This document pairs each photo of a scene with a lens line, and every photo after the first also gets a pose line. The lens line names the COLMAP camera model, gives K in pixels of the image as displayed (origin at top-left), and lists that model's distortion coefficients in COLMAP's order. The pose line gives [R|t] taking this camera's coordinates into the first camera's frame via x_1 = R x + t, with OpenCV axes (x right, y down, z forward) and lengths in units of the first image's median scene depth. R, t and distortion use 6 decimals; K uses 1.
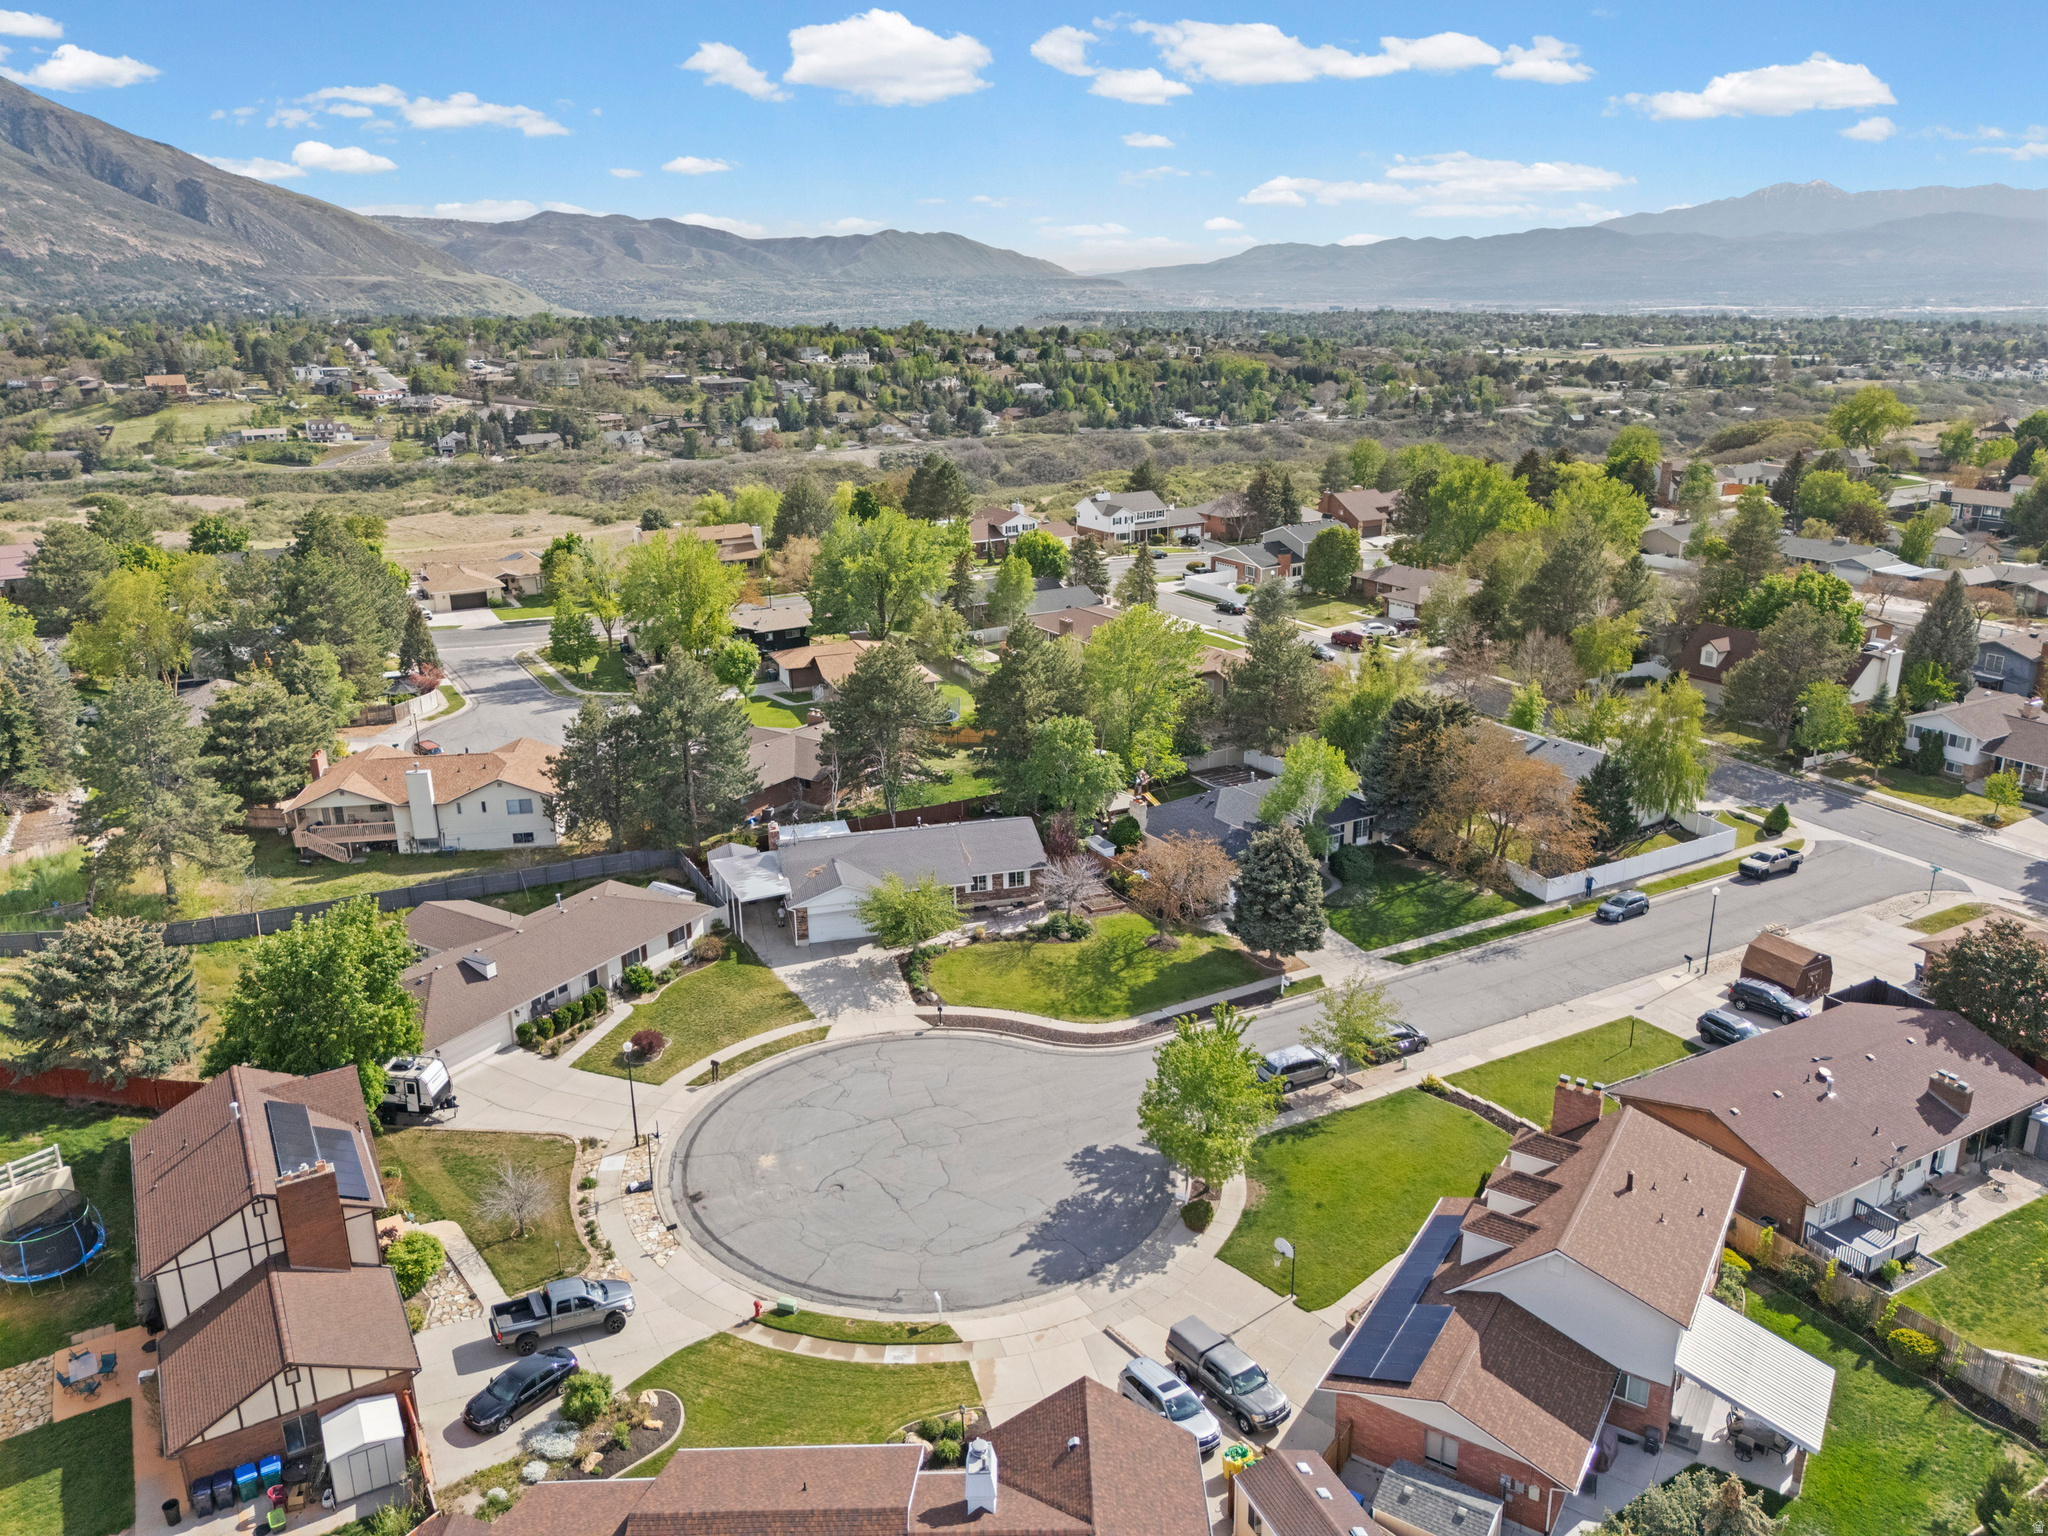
lens RADIAL K [[1505.3, 0, 1037.8], [0, 1505.3, 750.3], [0, 0, 1]] dist [0.063203, -0.053640]
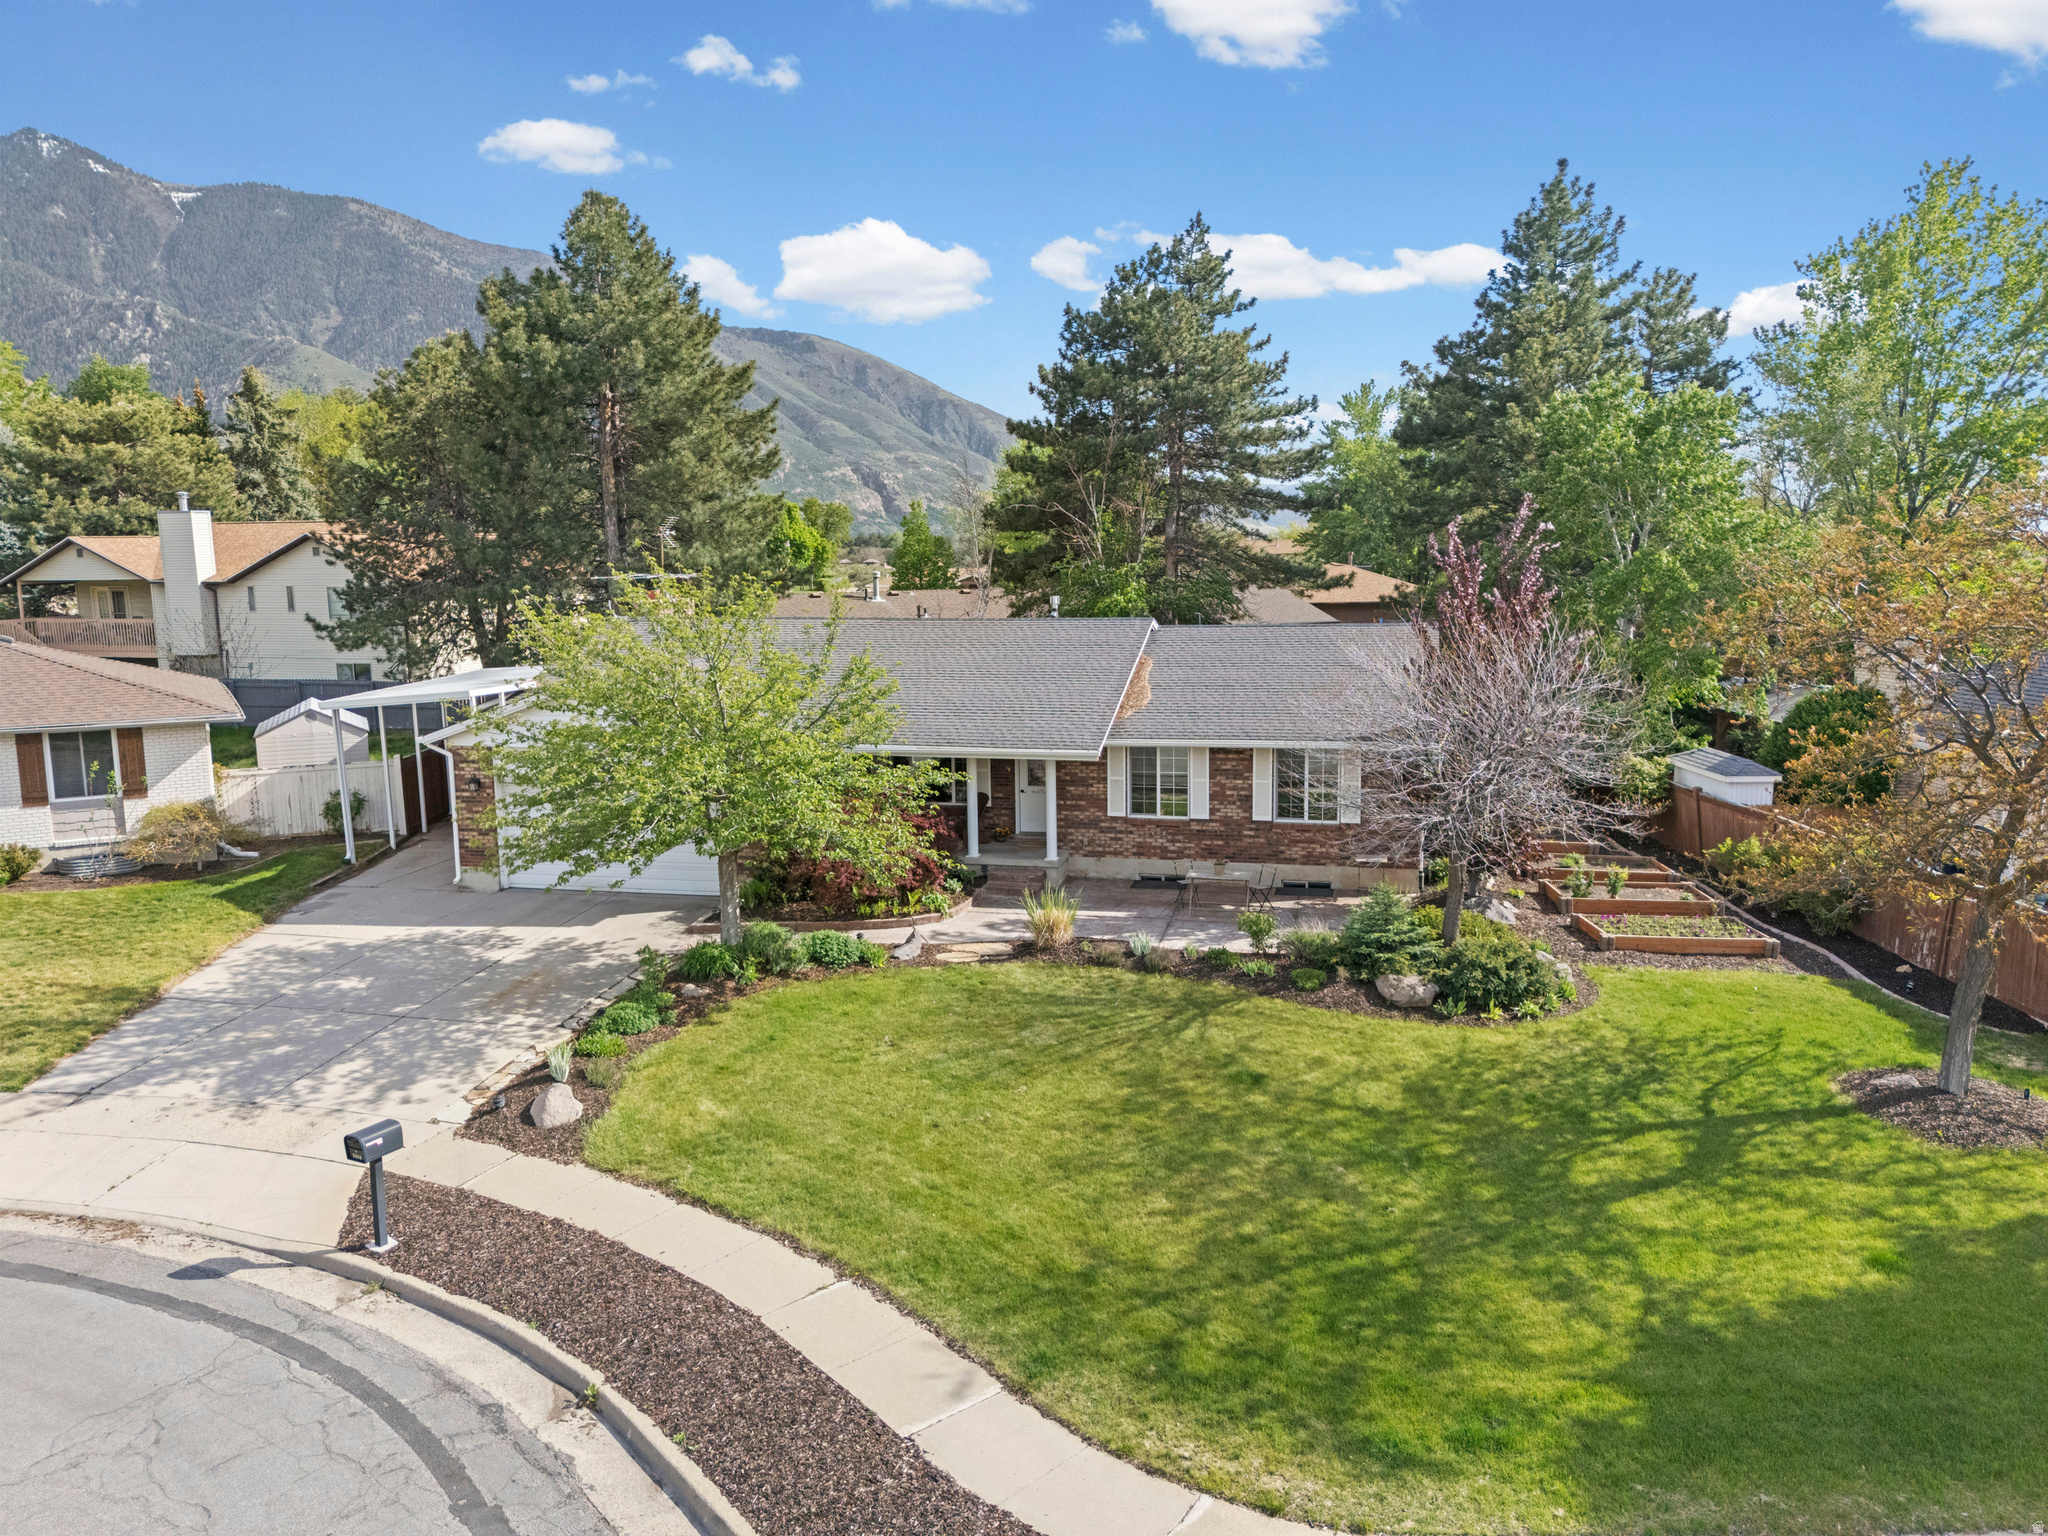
lens RADIAL K [[1505.3, 0, 1027.8], [0, 1505.3, 764.3], [0, 0, 1]] dist [0.063203, -0.053640]
pose [[0.879557, 0.067845, -0.470931, 0.009824], [-0.138644, 0.983374, -0.117274, 0.017679], [0.455145, 0.168441, 0.874340, 0.111509]]
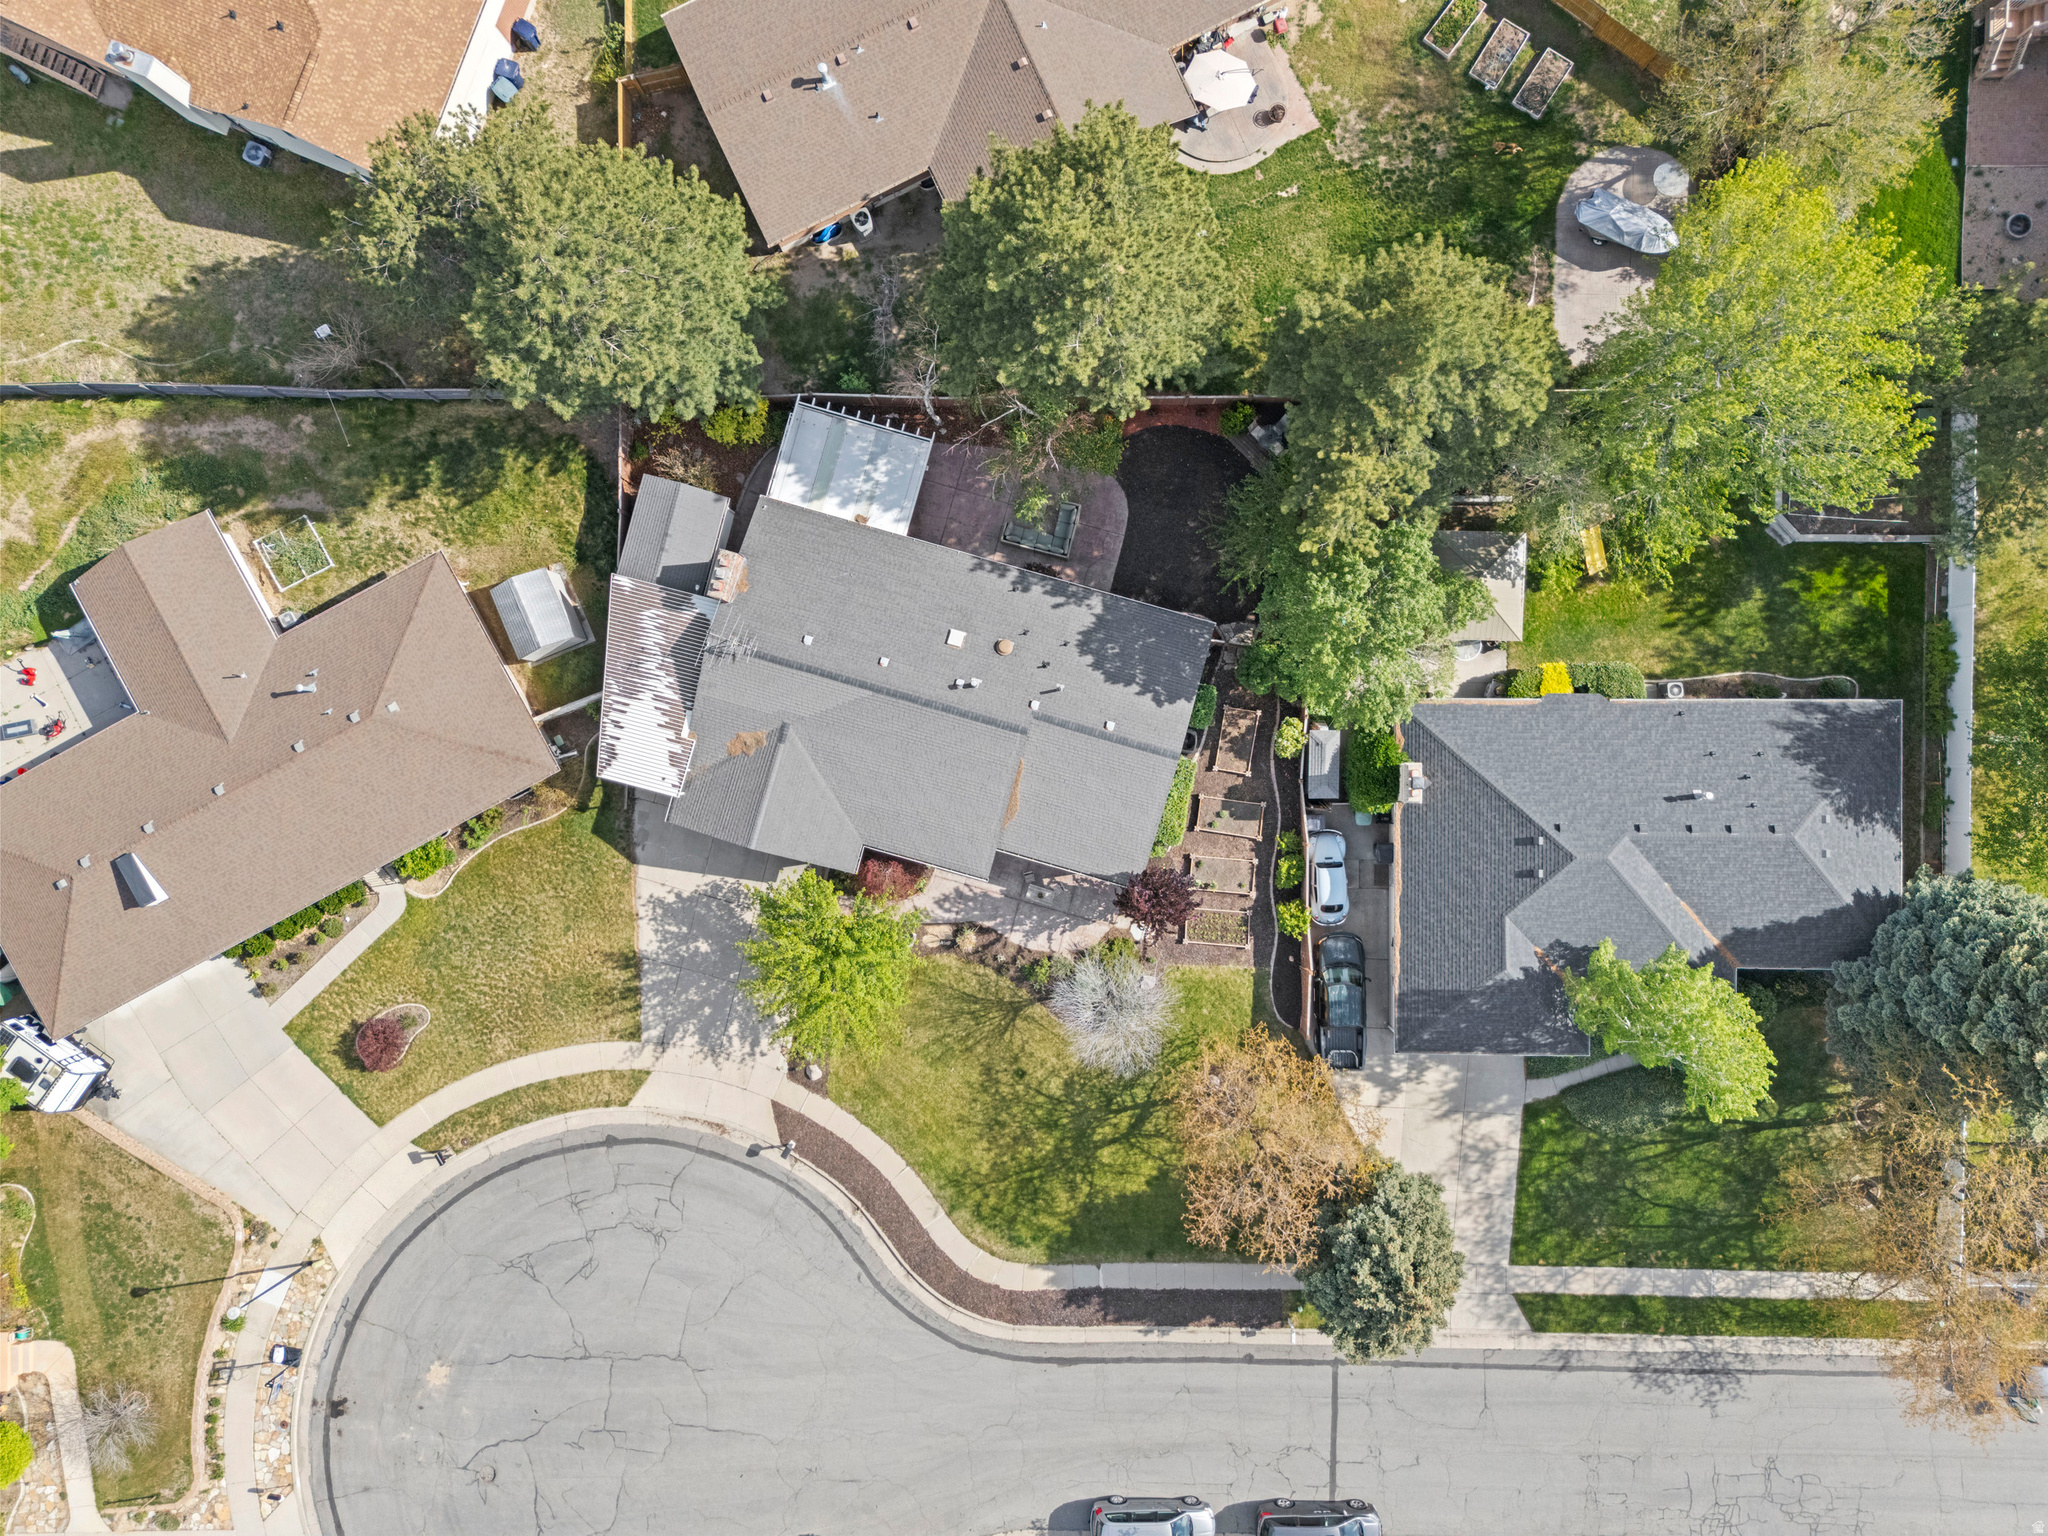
lens RADIAL K [[1505.3, 0, 1016.3], [0, 1505.3, 775.6], [0, 0, 1]] dist [0.063203, -0.053640]
pose [[0.864590, 0.502182, -0.017246, -0.006158], [-0.128714, 0.254518, 0.958464, -0.068182], [0.485713, -0.826458, 0.284691, 0.126649]]
